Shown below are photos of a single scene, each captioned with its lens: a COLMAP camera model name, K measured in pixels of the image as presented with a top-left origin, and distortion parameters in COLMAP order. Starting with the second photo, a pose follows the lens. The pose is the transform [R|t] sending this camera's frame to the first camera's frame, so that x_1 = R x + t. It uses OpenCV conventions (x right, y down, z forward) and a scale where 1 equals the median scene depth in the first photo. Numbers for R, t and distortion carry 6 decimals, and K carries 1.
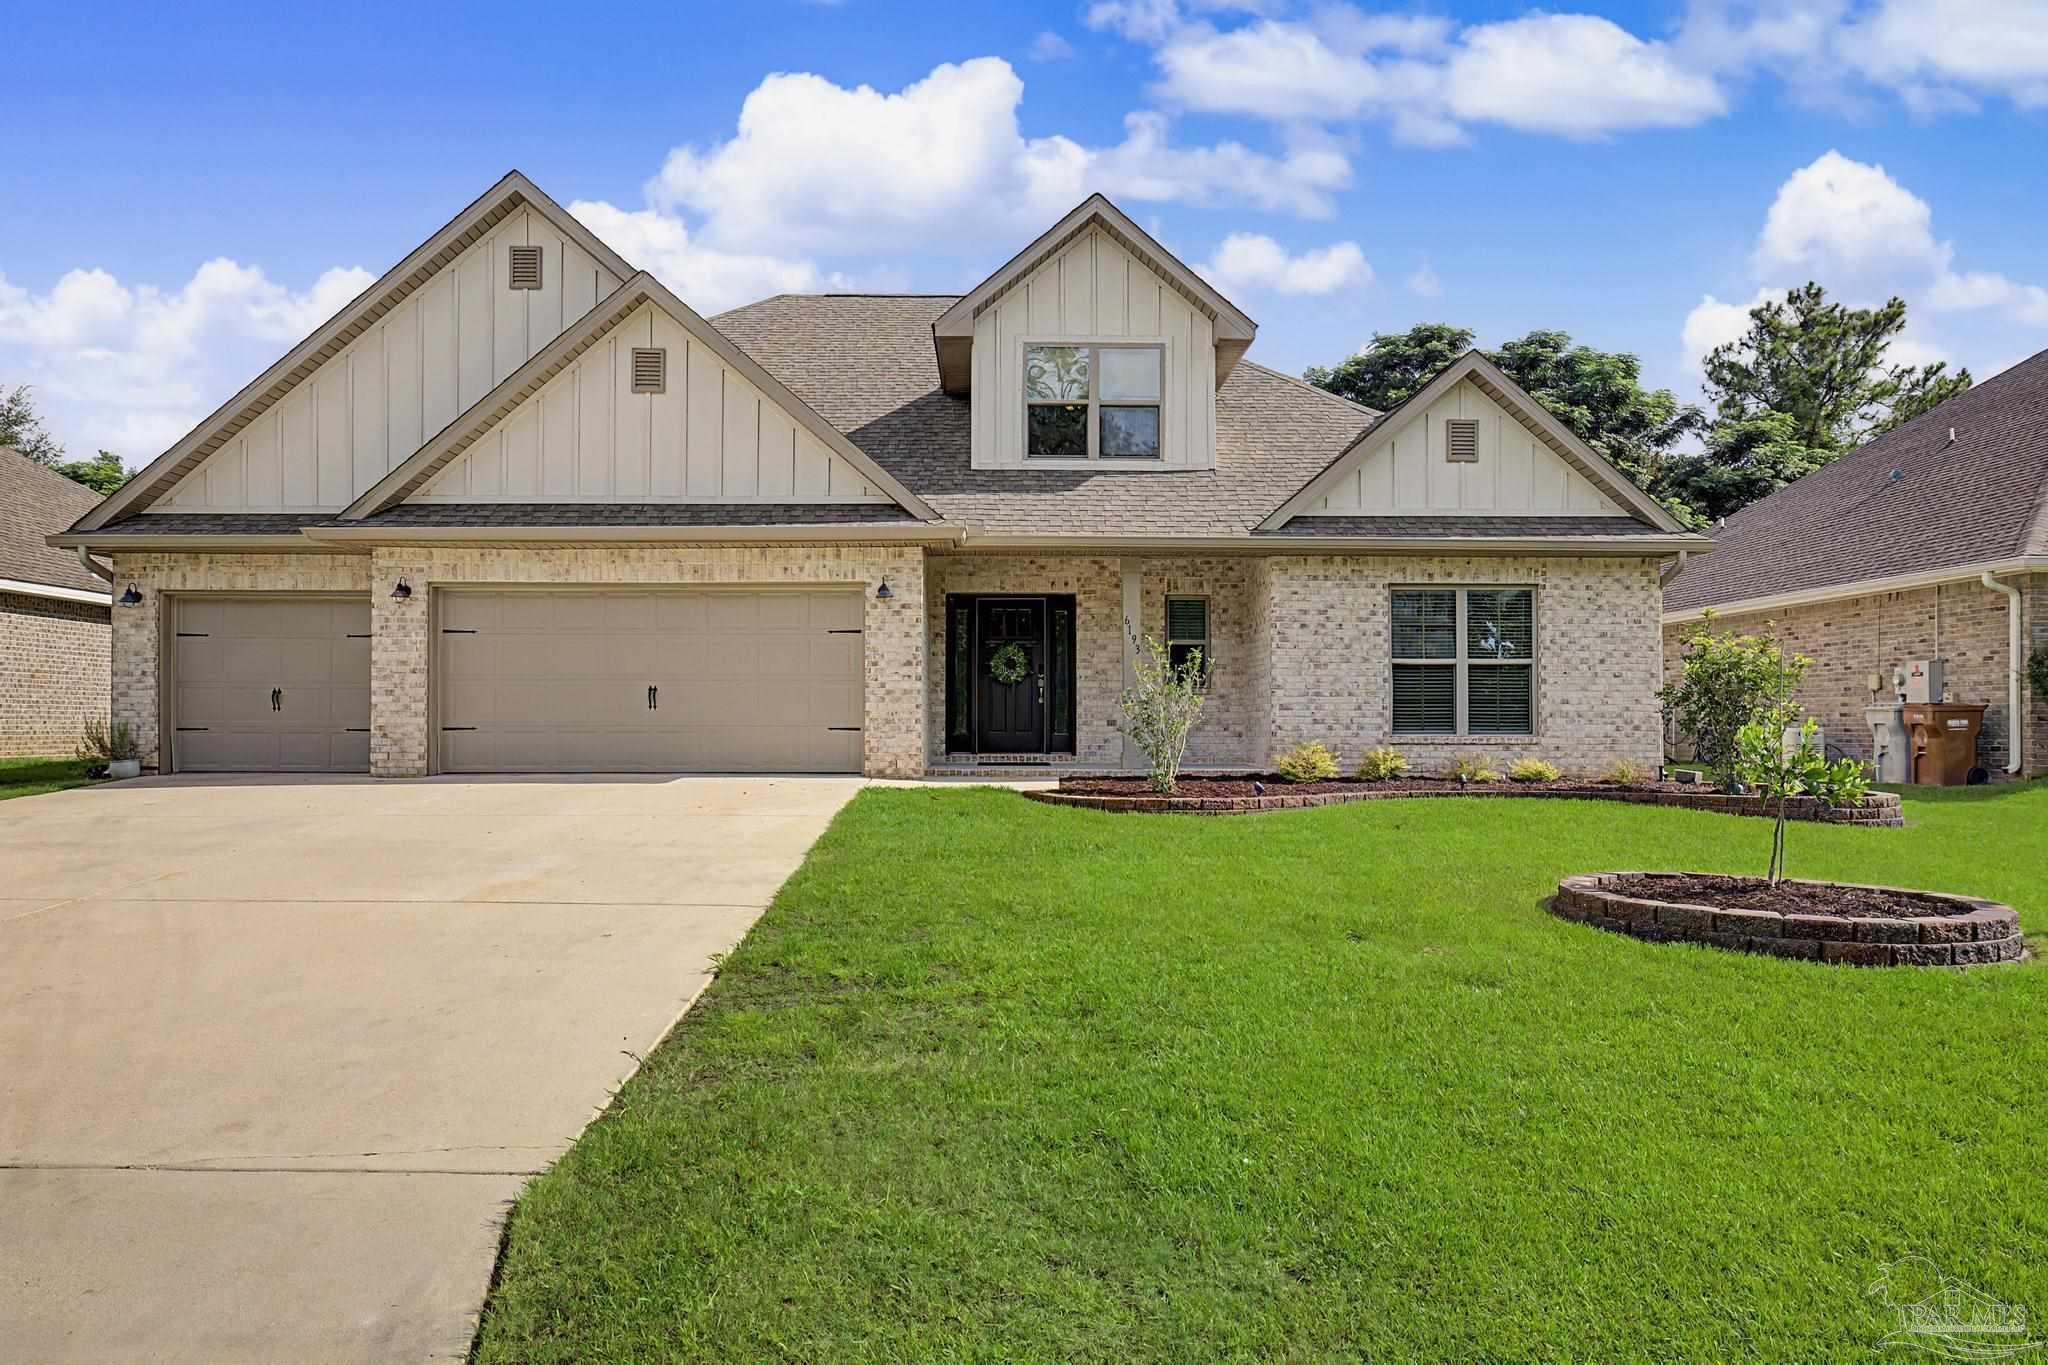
lens RADIAL K [[1279.5, 0, 1023.4], [0, 1279.5, 686.7], [0, 0, 1]] dist [-0.027000, -0.001222]
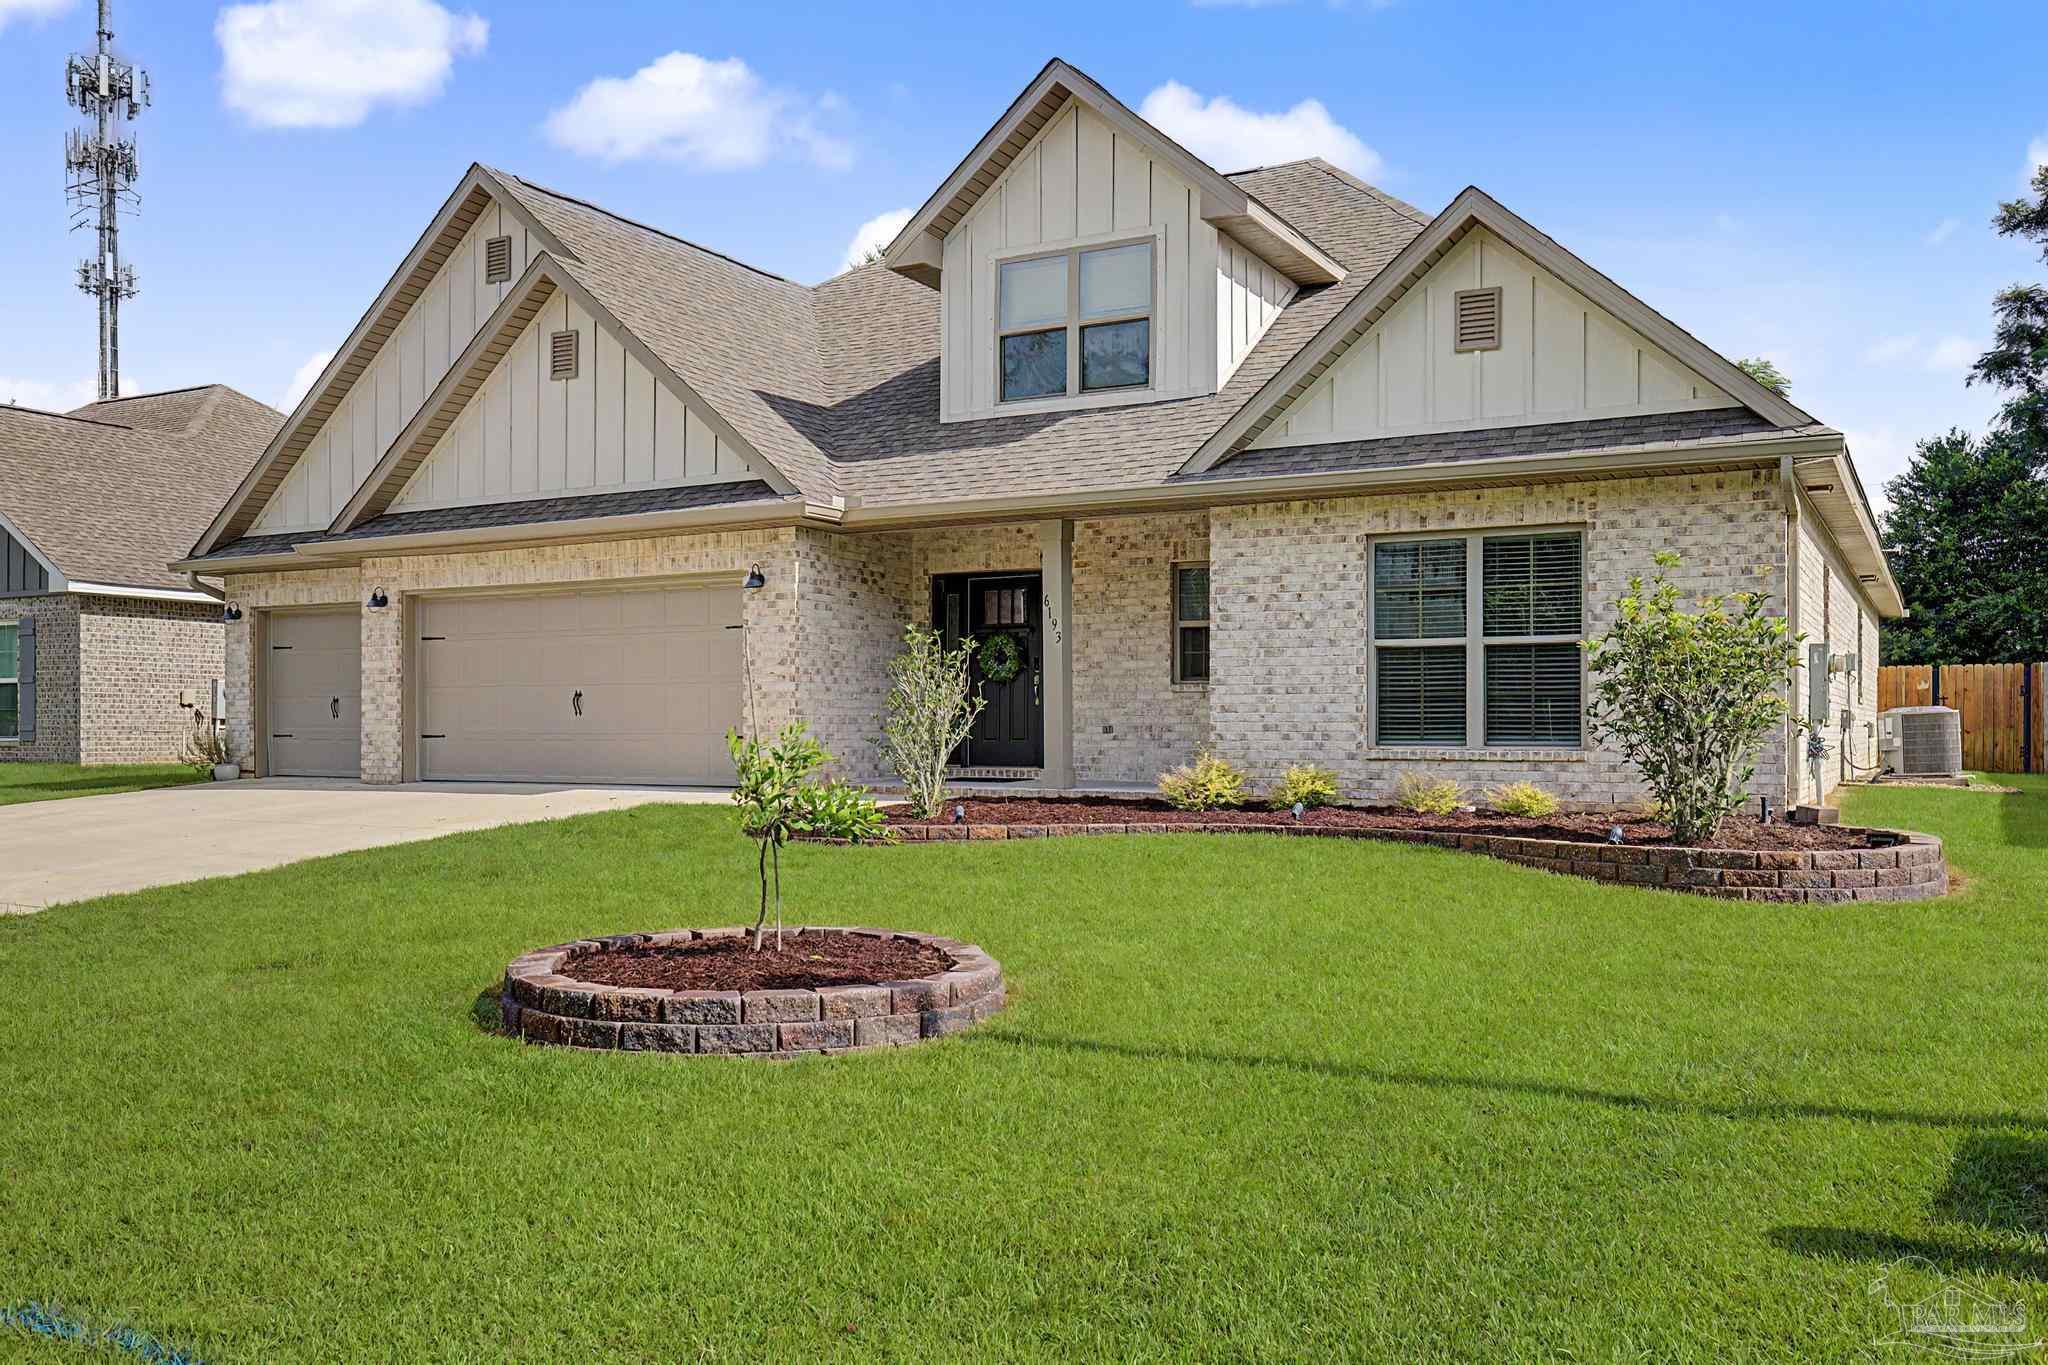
lens RADIAL K [[1679.1, 0, 1022.5], [0, 1679.1, 696.1], [0, 0, 1]] dist [0.000257, -0.006158]
pose [[0.864576, -0.010422, -0.502394, 0.592841], [0.016514, 0.999834, 0.007676, -0.000953], [0.502231, -0.014933, 0.864605, 0.091047]]
